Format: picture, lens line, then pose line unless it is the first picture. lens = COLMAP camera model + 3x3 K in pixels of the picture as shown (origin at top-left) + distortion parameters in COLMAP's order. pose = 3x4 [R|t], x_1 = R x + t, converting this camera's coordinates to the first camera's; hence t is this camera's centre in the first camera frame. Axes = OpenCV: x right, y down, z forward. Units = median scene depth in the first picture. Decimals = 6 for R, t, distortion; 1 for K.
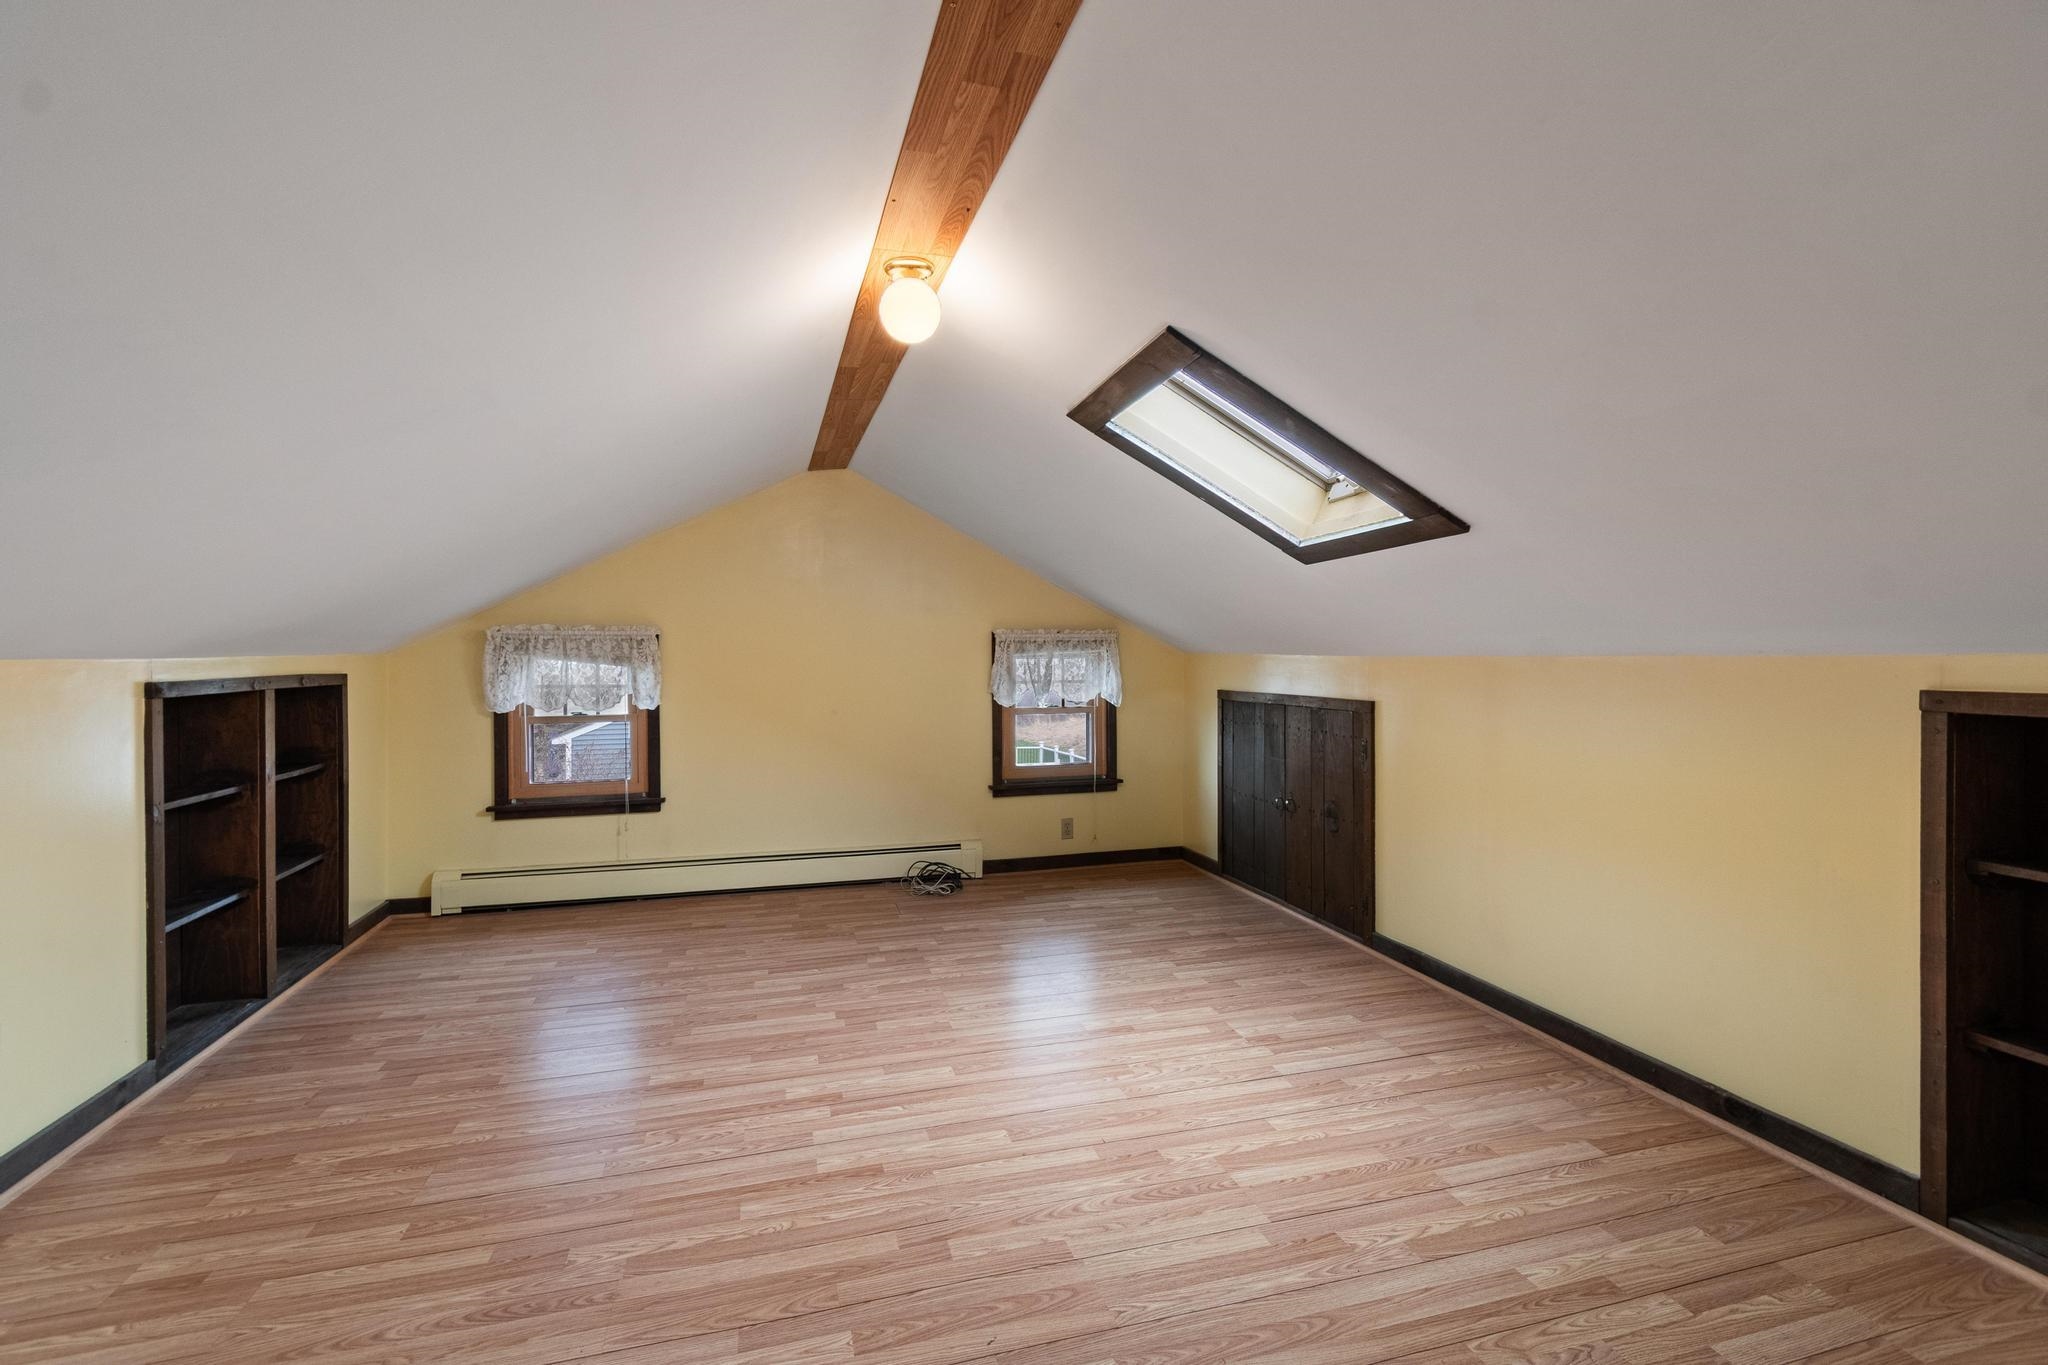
lens RADIAL K [[925.4, 0, 1037.9], [0, 925.4, 664.8], [0, 0, 1]] dist [0.000293, -0.000808]
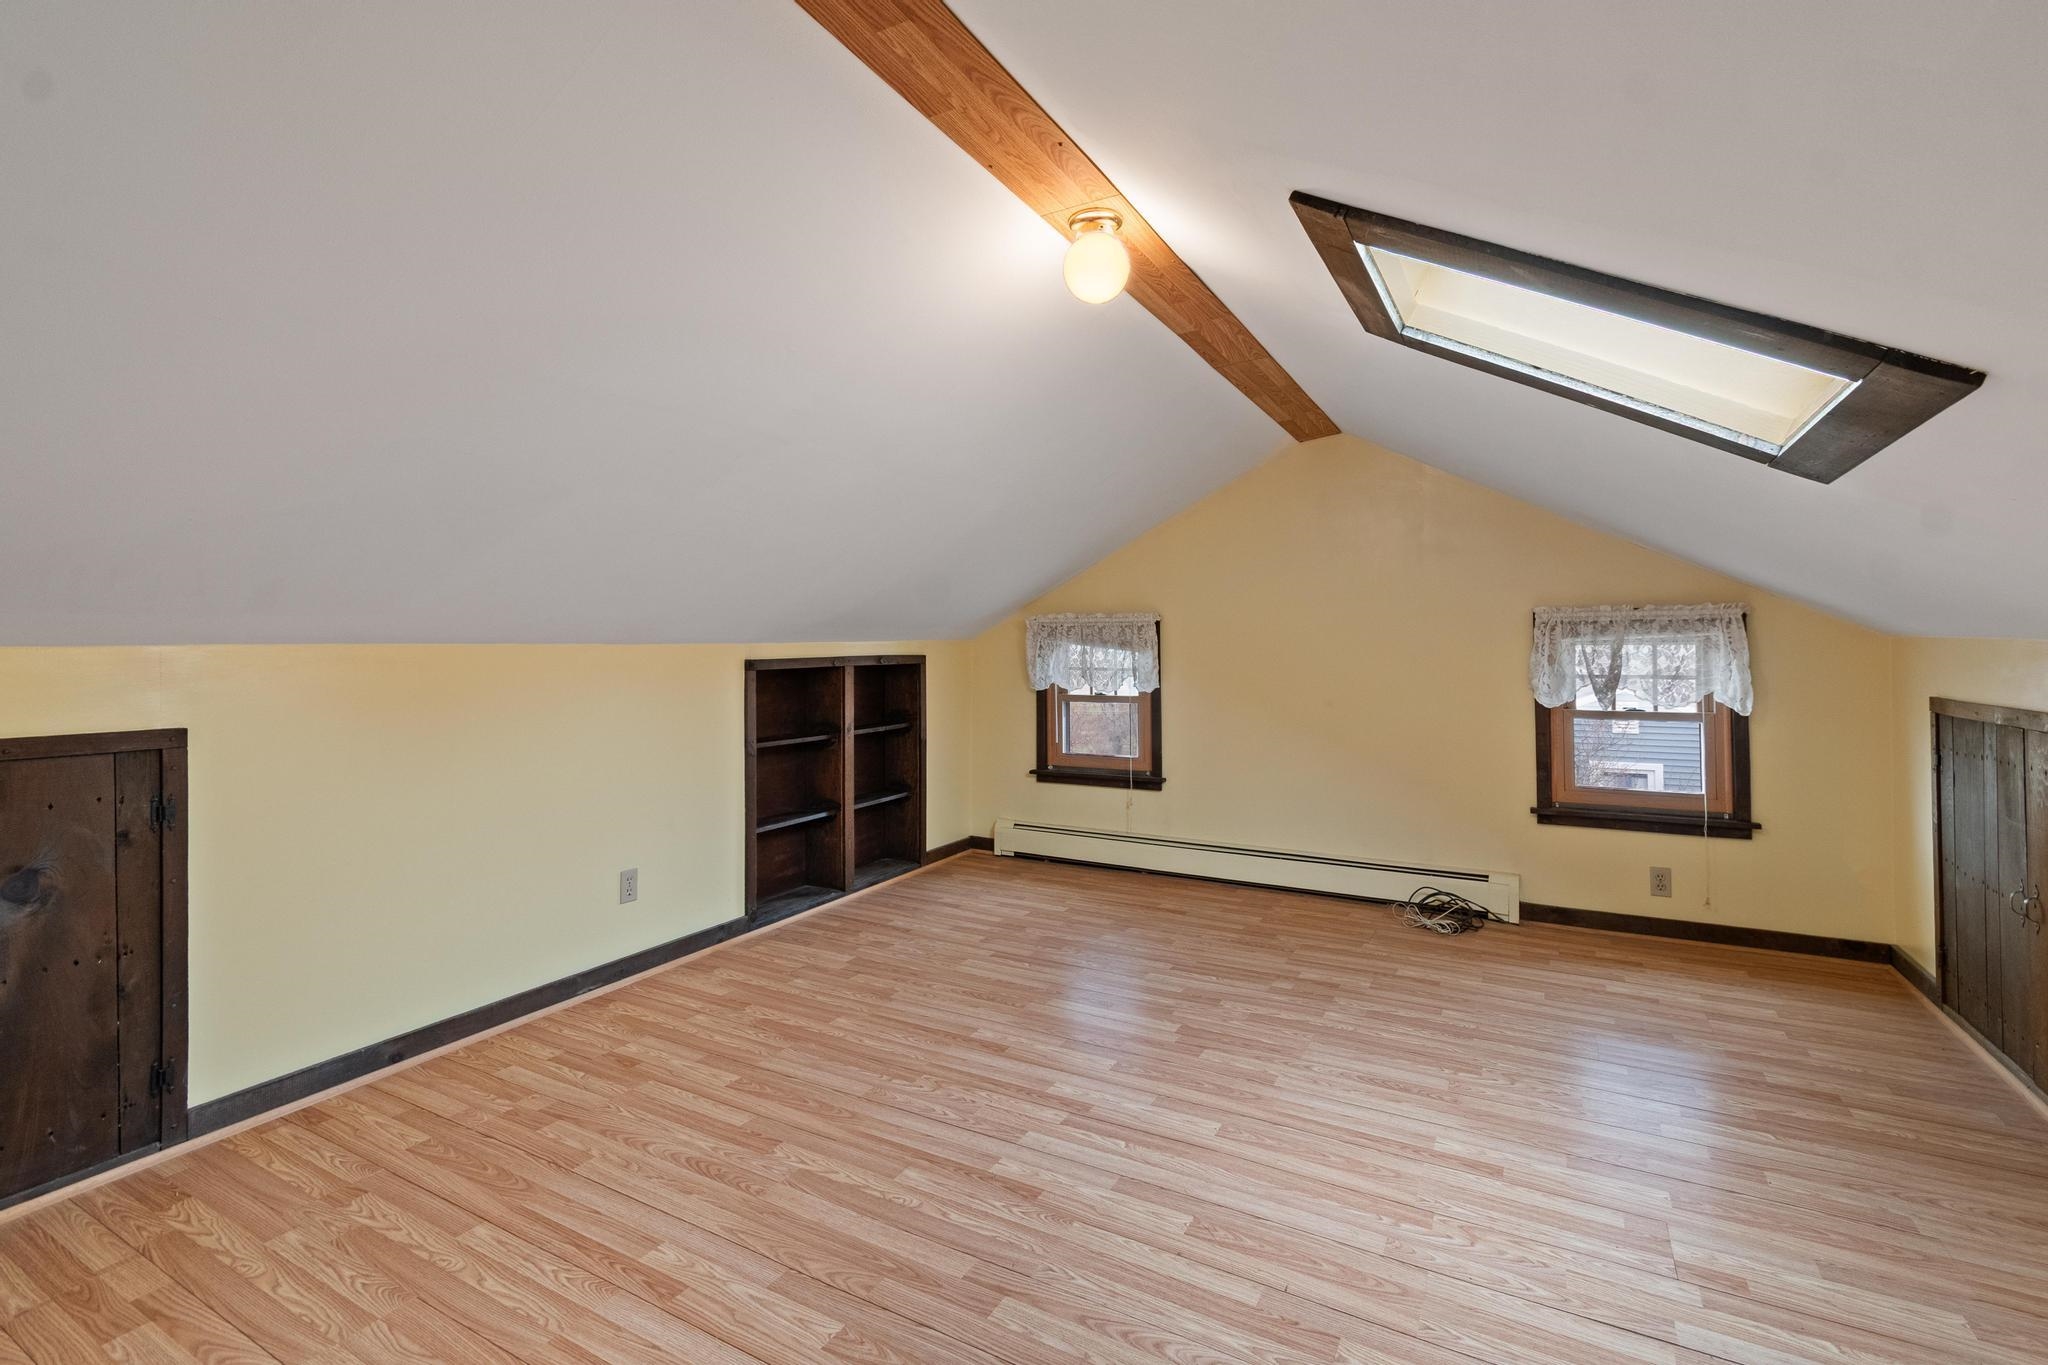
lens RADIAL K [[928.1, 0, 1011.2], [0, 928.1, 629.4], [0, 0, 1]] dist [0.001580, -0.001049]
pose [[0.694375, -0.009311, -0.719553, 0.237779], [-0.006267, 0.999800, -0.018985, -0.002330], [0.719586, 0.017692, 0.694178, 0.157639]]
